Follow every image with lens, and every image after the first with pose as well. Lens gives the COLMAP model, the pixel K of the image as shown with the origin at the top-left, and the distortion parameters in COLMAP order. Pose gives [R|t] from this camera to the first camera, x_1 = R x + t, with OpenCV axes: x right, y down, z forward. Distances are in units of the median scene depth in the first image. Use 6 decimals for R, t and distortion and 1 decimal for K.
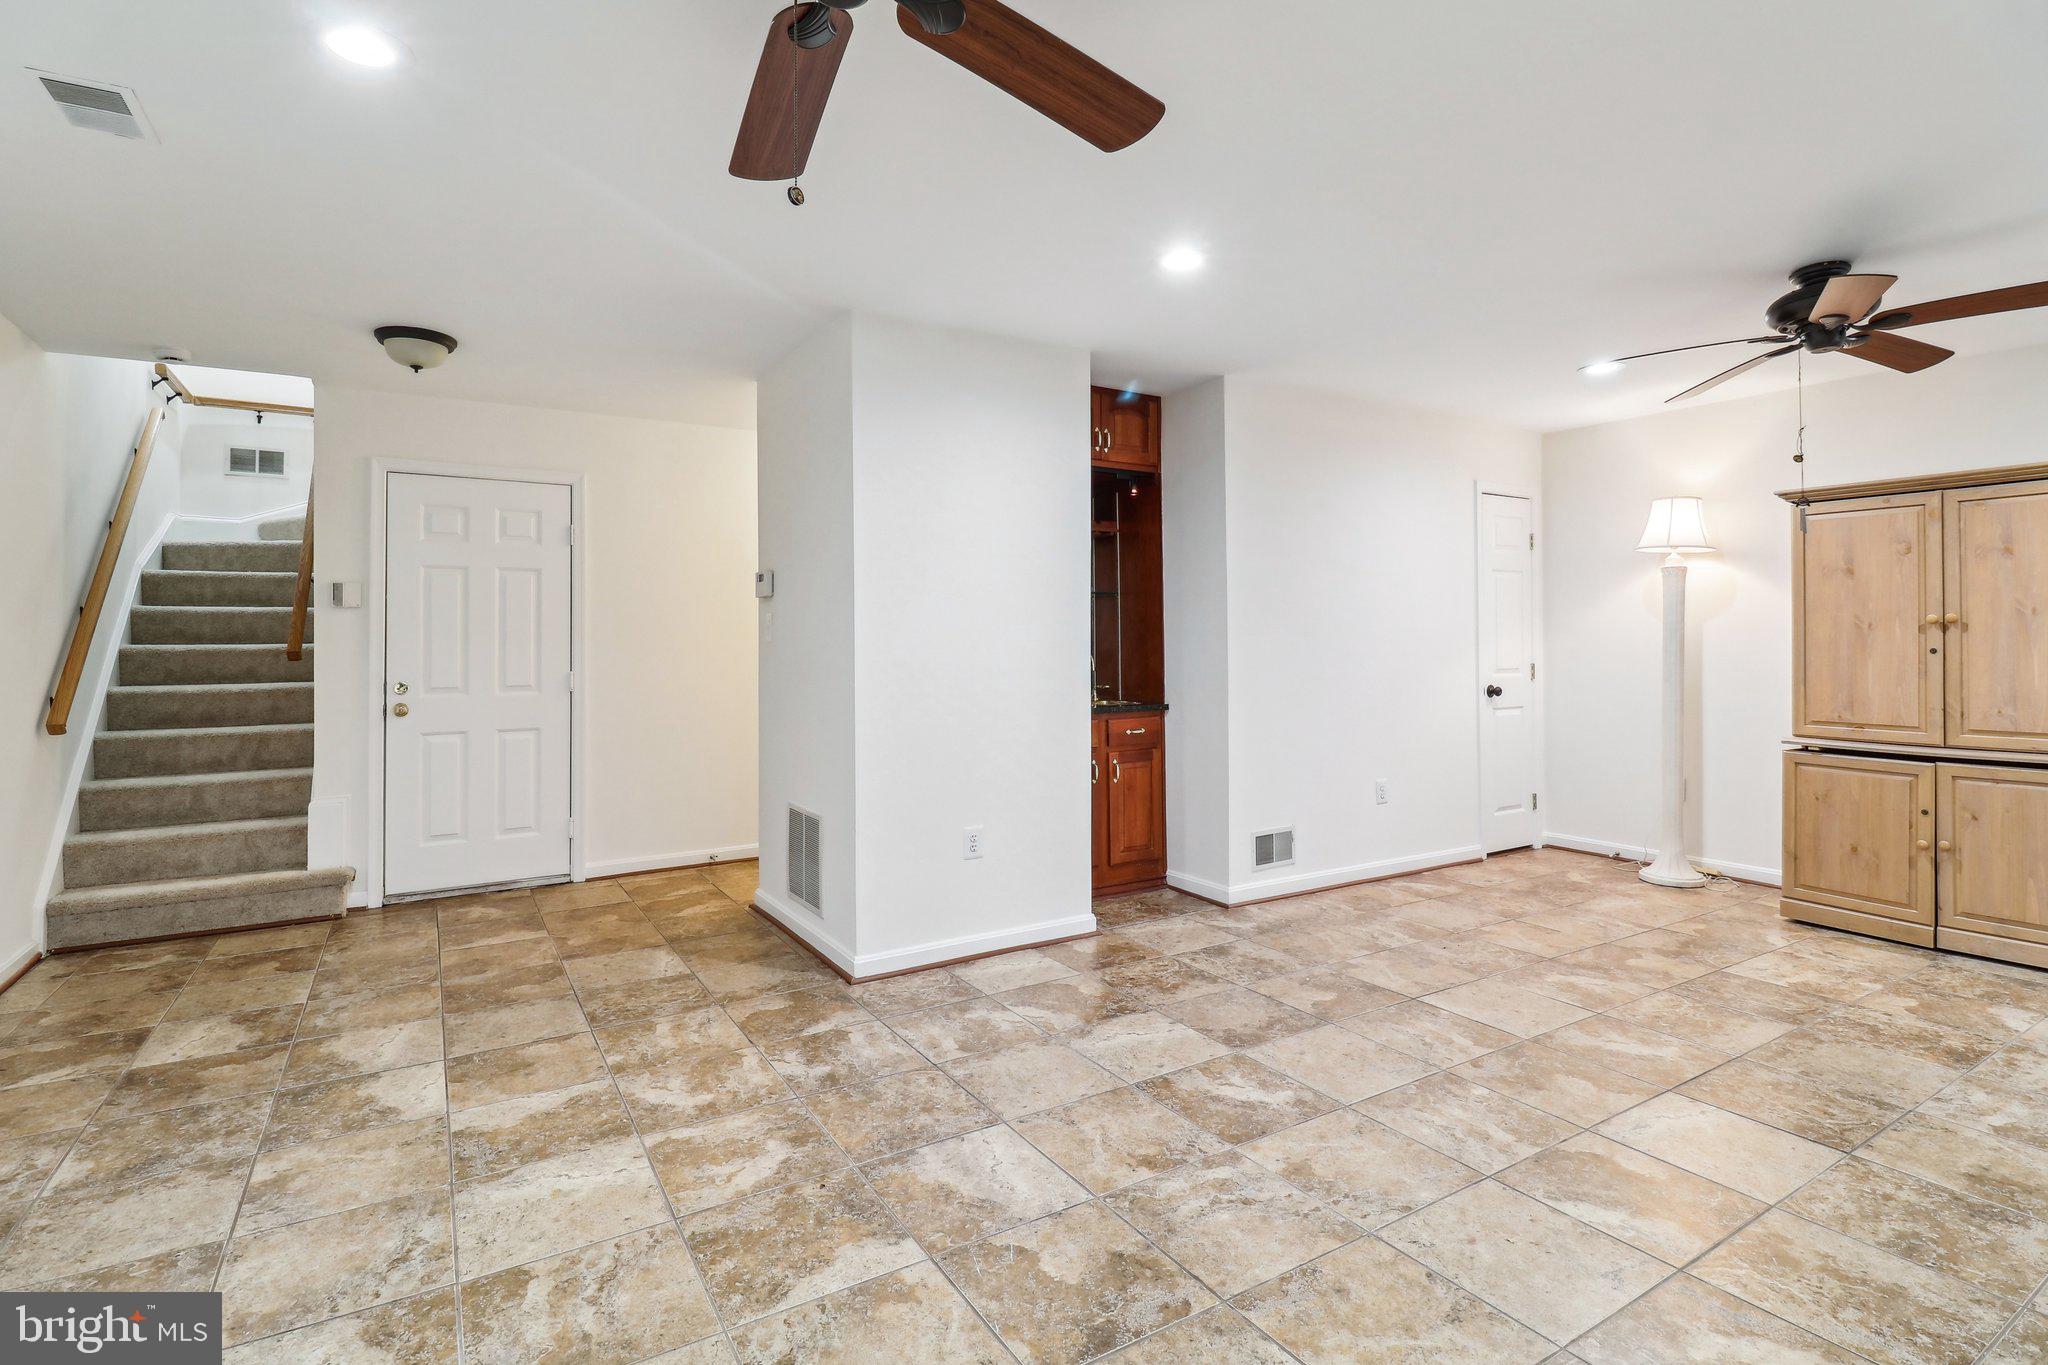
lens RADIAL K [[979.7, 0, 1030.7], [0, 979.7, 637.7], [0, 0, 1]] dist [0.004409, -0.011203]
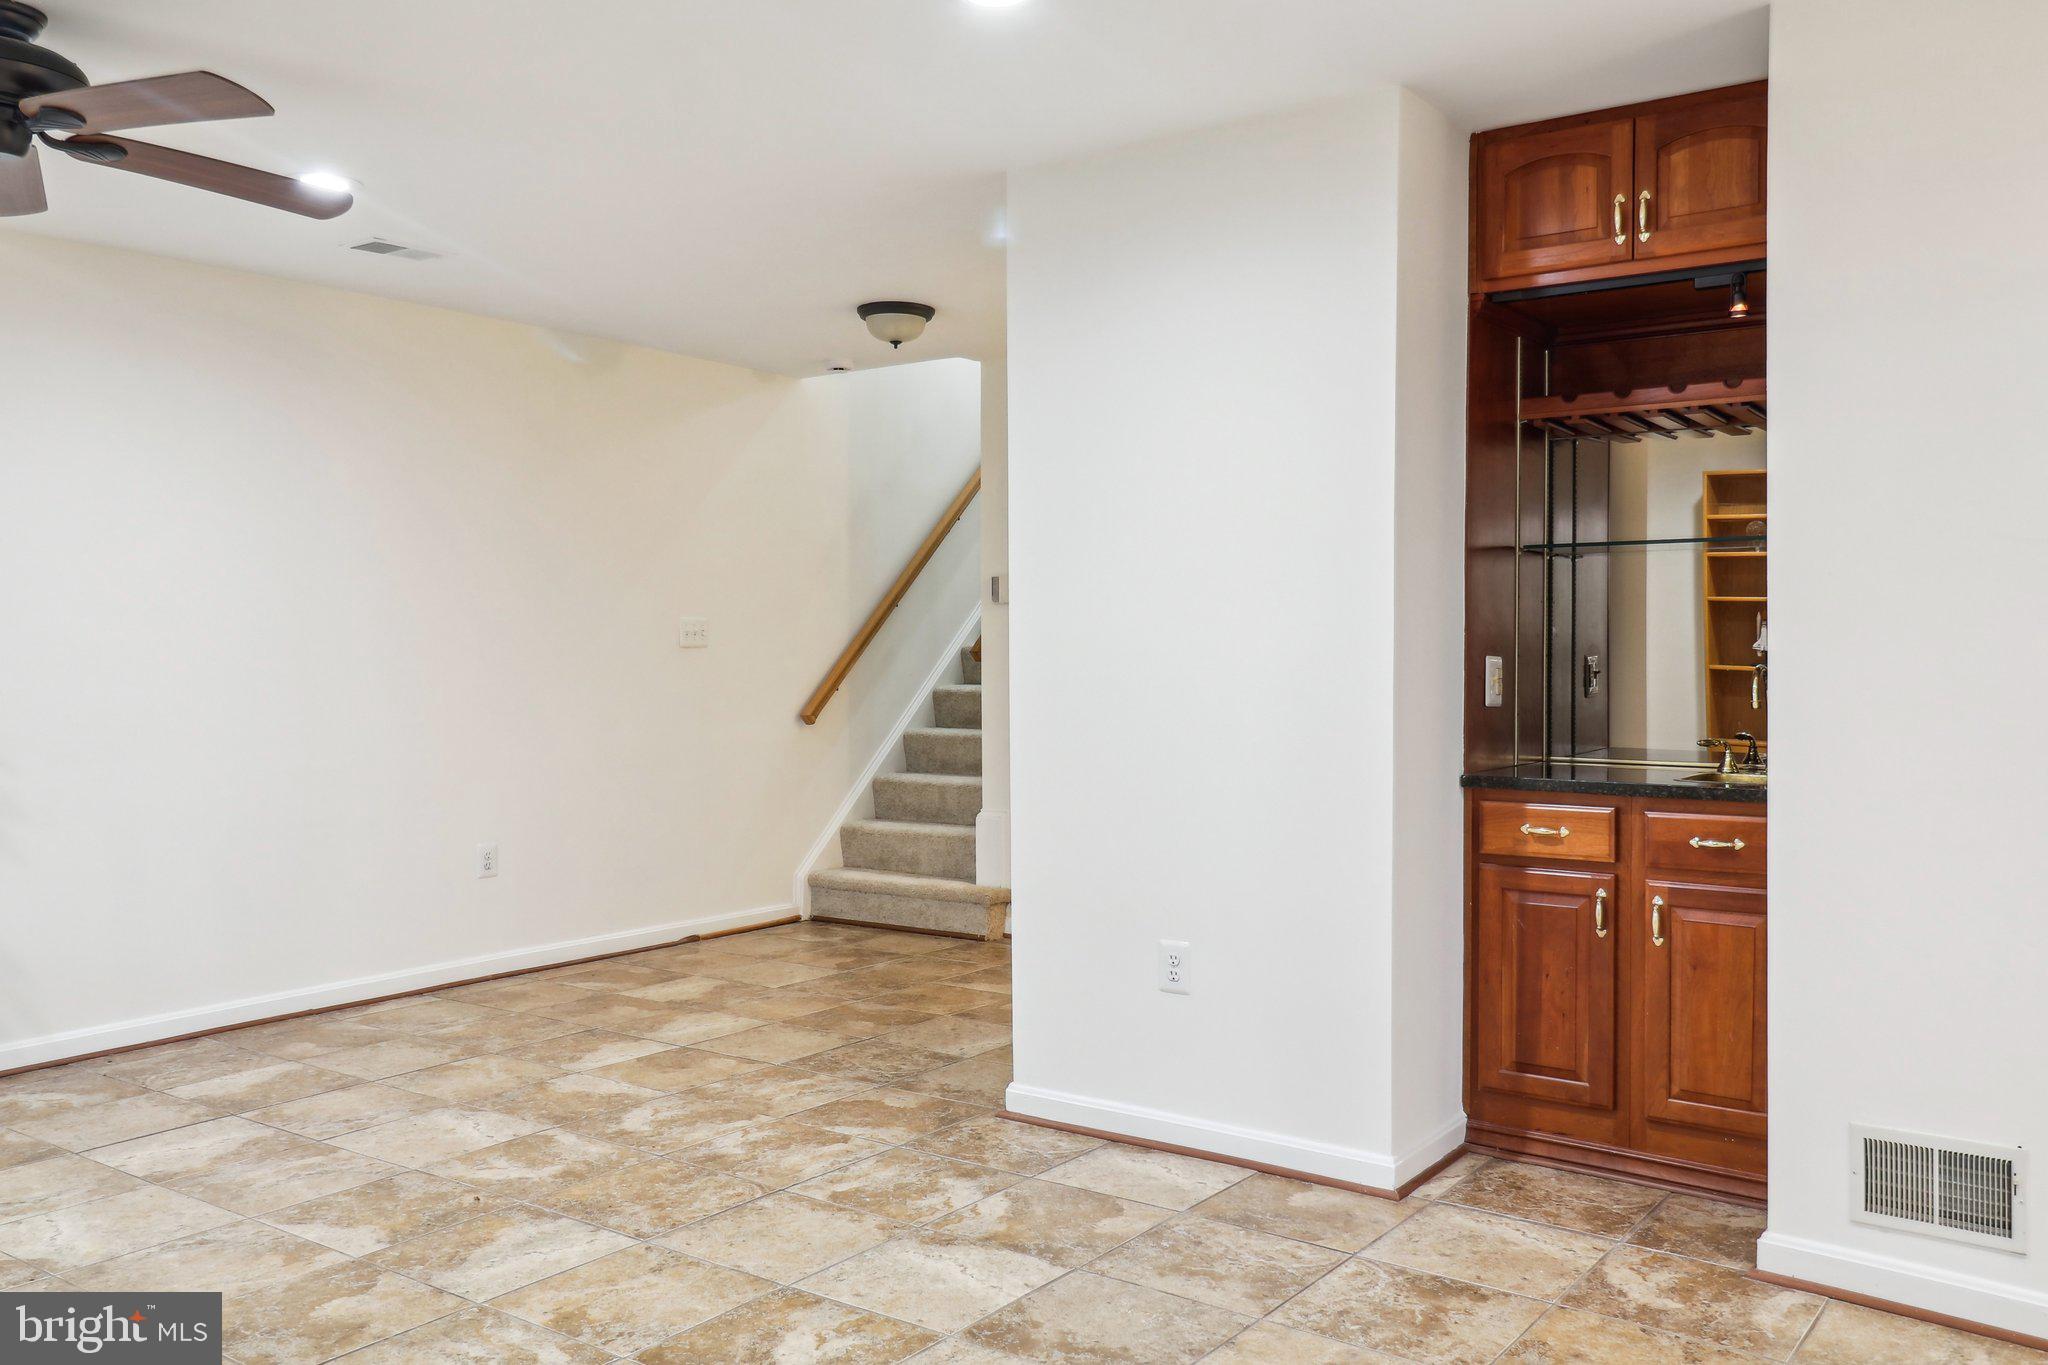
lens RADIAL K [[1695.5, 0, 987.1], [0, 1695.5, 694.0], [0, 0, 1]] dist [0.058792, 0.002855]
pose [[0.361102, 0.032900, -0.931946, 1.092380], [0.005133, 0.999292, 0.037267, -0.007978], [0.932512, -0.018240, 0.360678, 0.602848]]
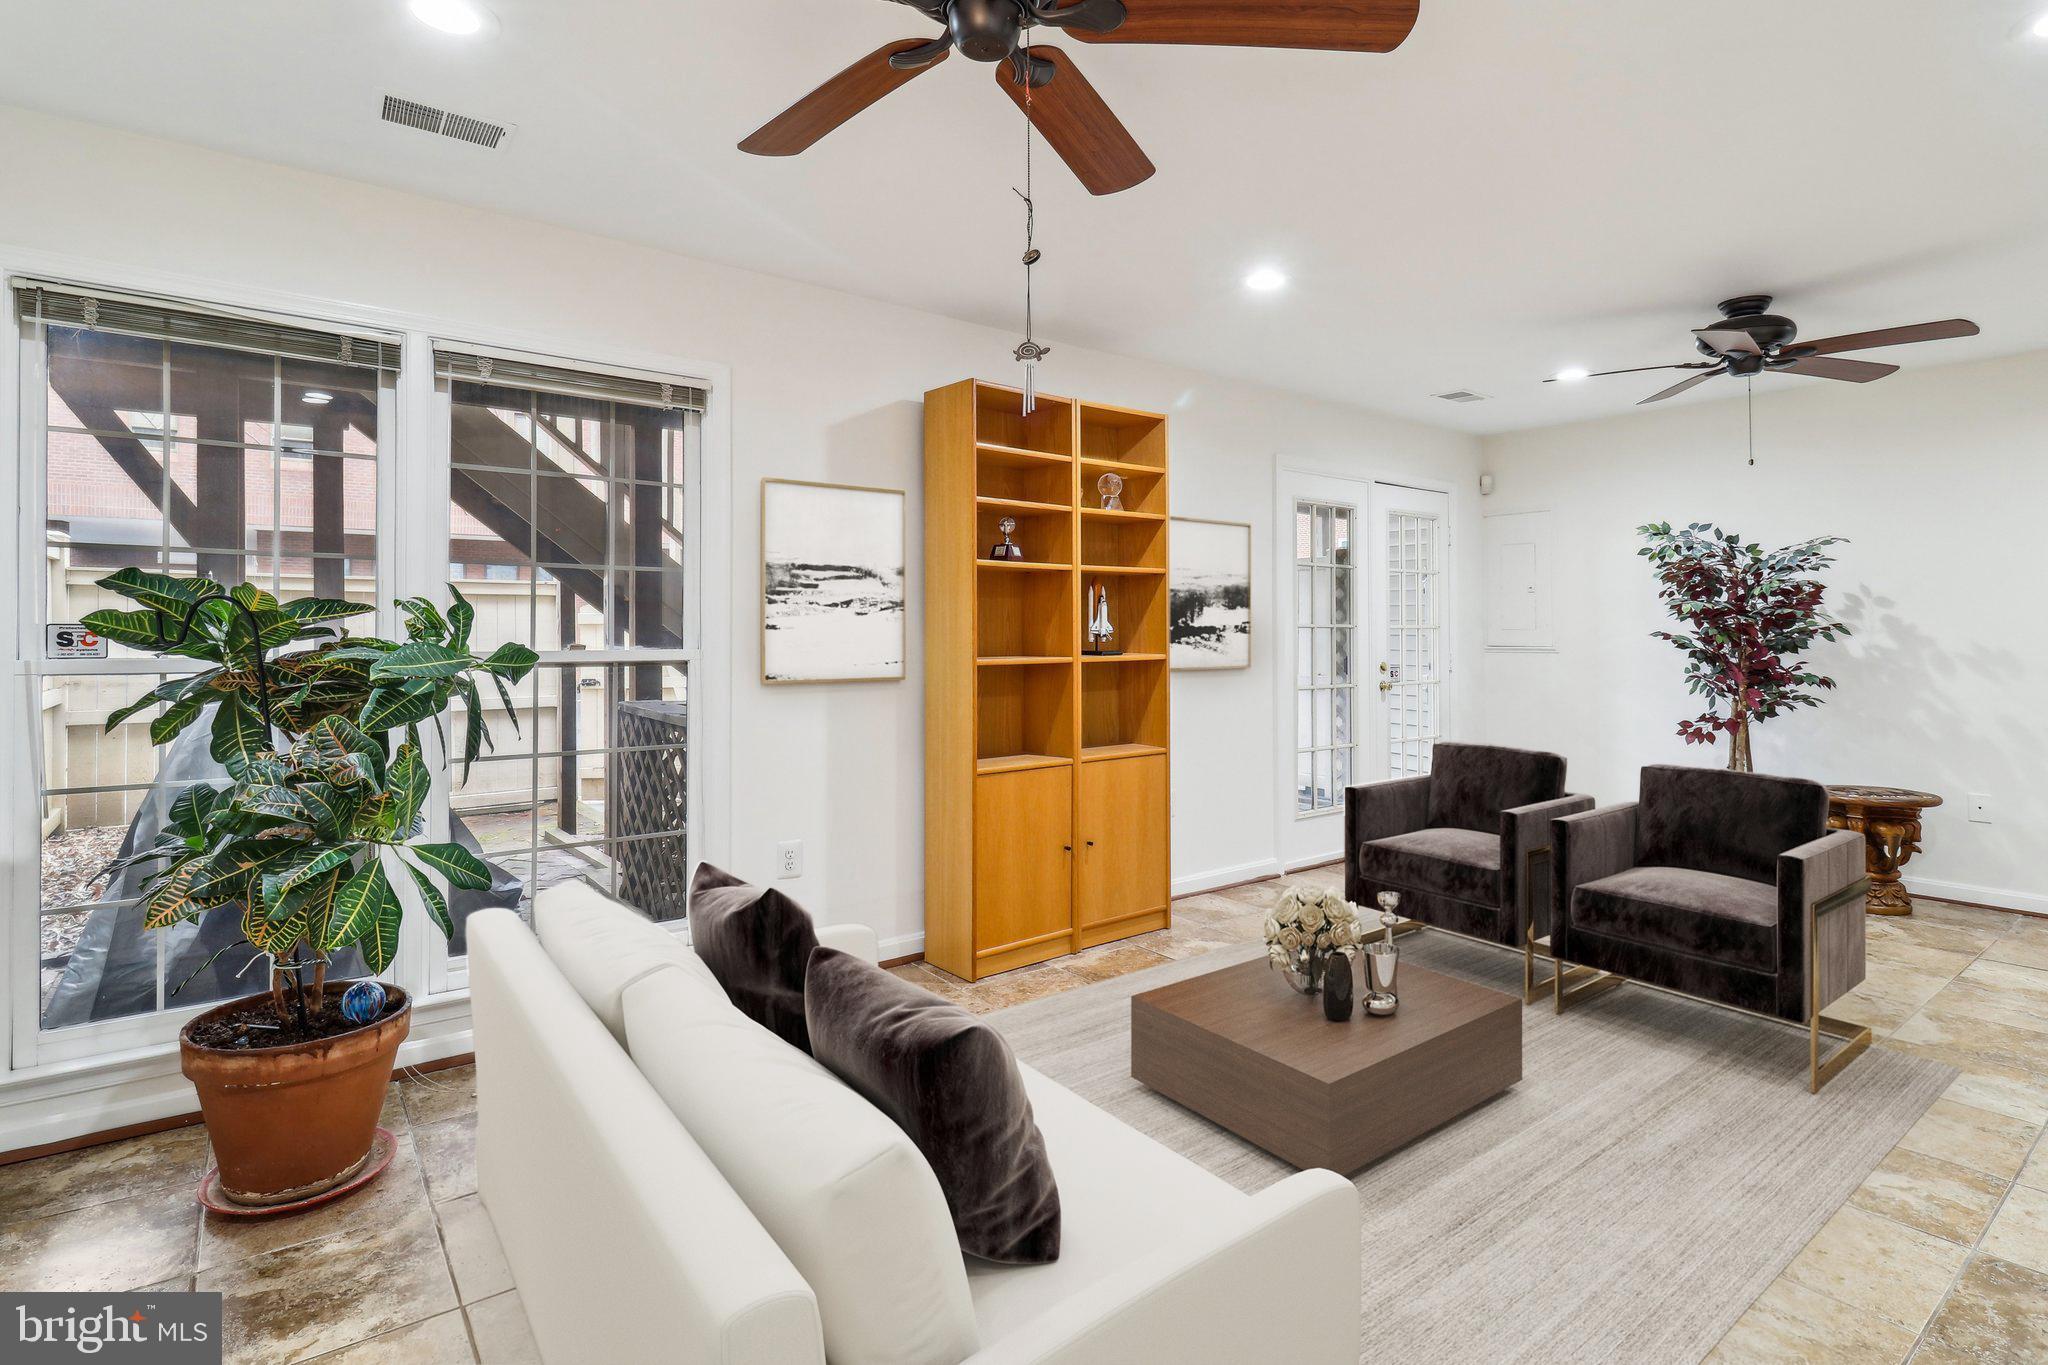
lens RADIAL K [[1039.5, 0, 1035.0], [0, 1039.5, 622.0], [0, 0, 1]] dist [-0.021915, -0.000084]
pose [[-0.995839, 0.004739, -0.091005, 0.846418], [0.005398, 0.999961, -0.006997, -0.006096], [0.090968, -0.007459, -0.995826, 1.511852]]
